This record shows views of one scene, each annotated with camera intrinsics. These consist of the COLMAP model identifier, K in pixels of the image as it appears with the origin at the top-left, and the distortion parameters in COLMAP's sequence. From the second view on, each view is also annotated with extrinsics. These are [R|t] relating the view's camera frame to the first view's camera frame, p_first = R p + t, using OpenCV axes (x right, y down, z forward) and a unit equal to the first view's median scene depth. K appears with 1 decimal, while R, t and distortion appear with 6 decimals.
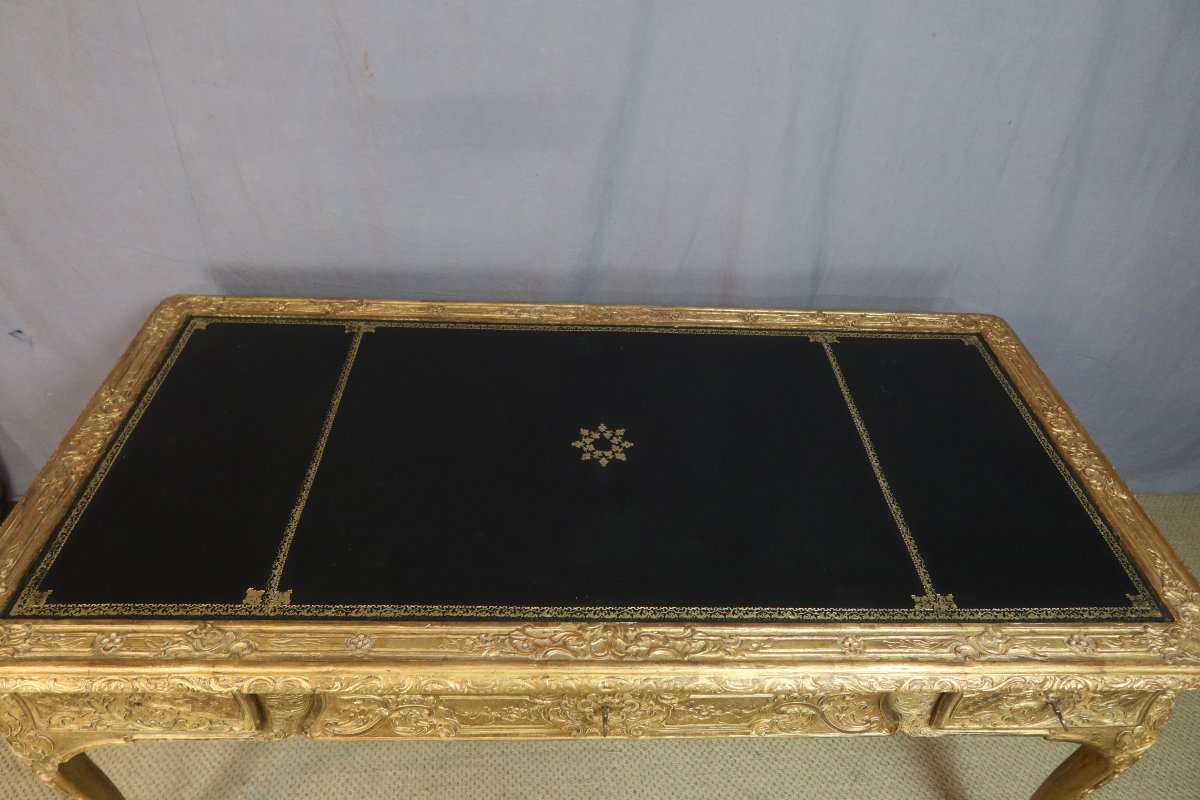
lens RADIAL K [[824.3, 0, 595.8], [0, 824.3, 403.7], [0, 0, 1]] dist [-0.031420, 0.012718]
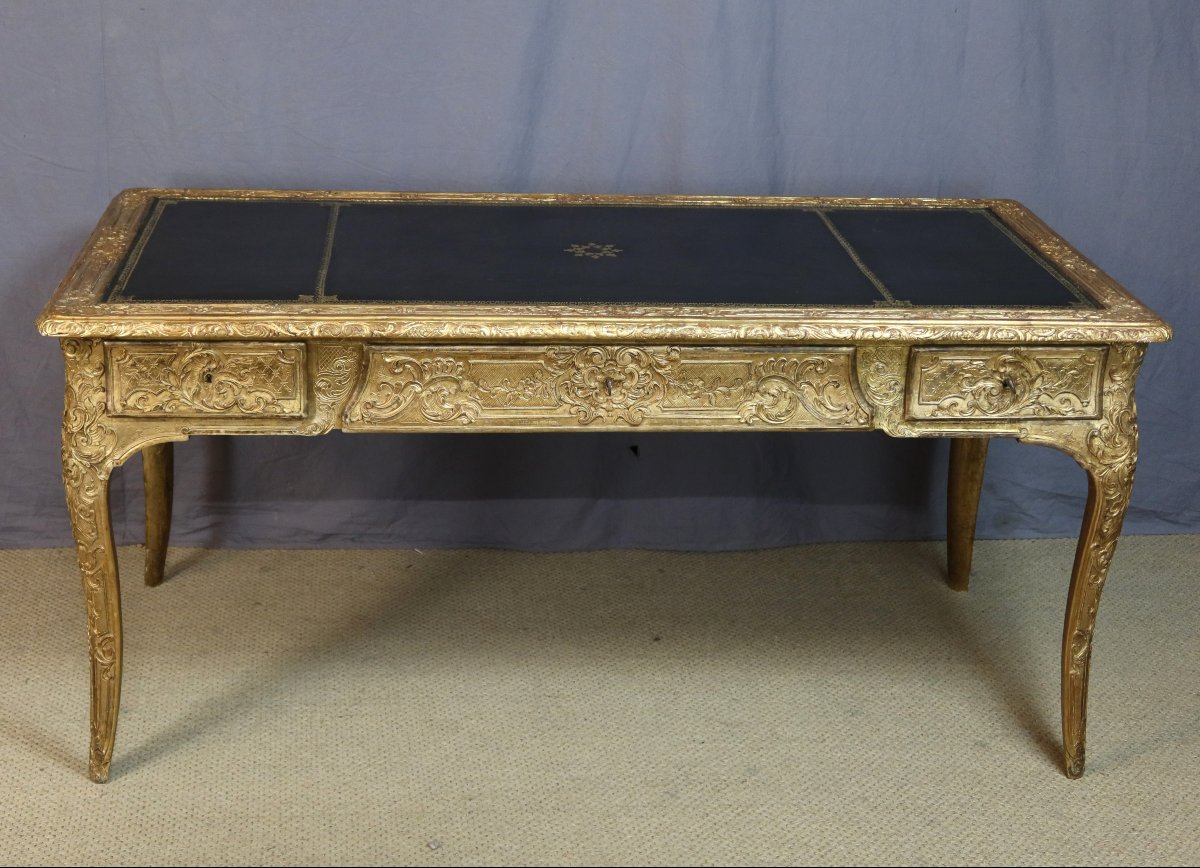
lens RADIAL K [[1986.7, 0, 514.3], [0, 1986.7, 441.2], [0, 0, 1]] dist [0.004443, 0.000000]
pose [[0.999557, -0.029432, 0.004453, -0.102543], [0.029270, 0.944598, -0.326922, 1.021424], [0.005416, 0.326907, 0.945041, -1.211119]]
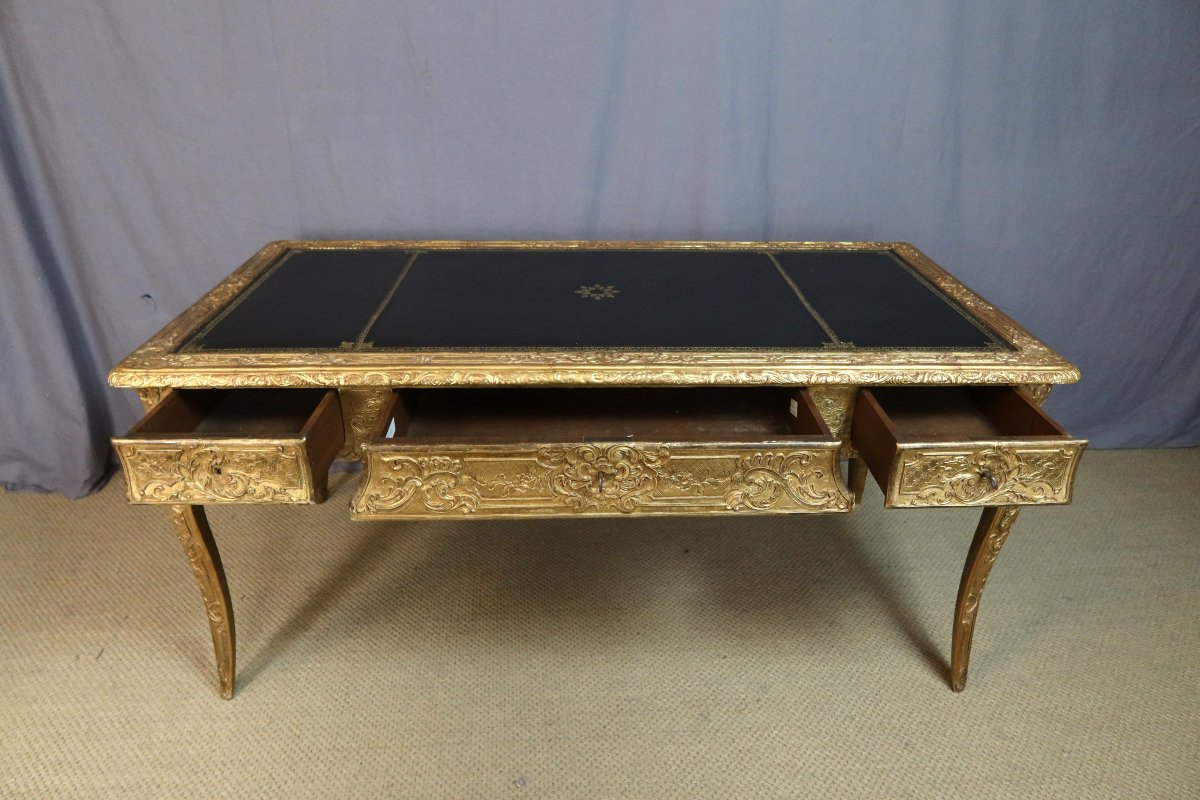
lens RADIAL K [[824.3, 0, 596.1], [0, 824.3, 397.4], [0, 0, 1]] dist [-0.031420, 0.012718]
pose [[0.999211, -0.032120, -0.023352, 0.029976], [0.025841, 0.972420, -0.231799, 0.492681], [0.030154, 0.231013, 0.972483, -0.252176]]
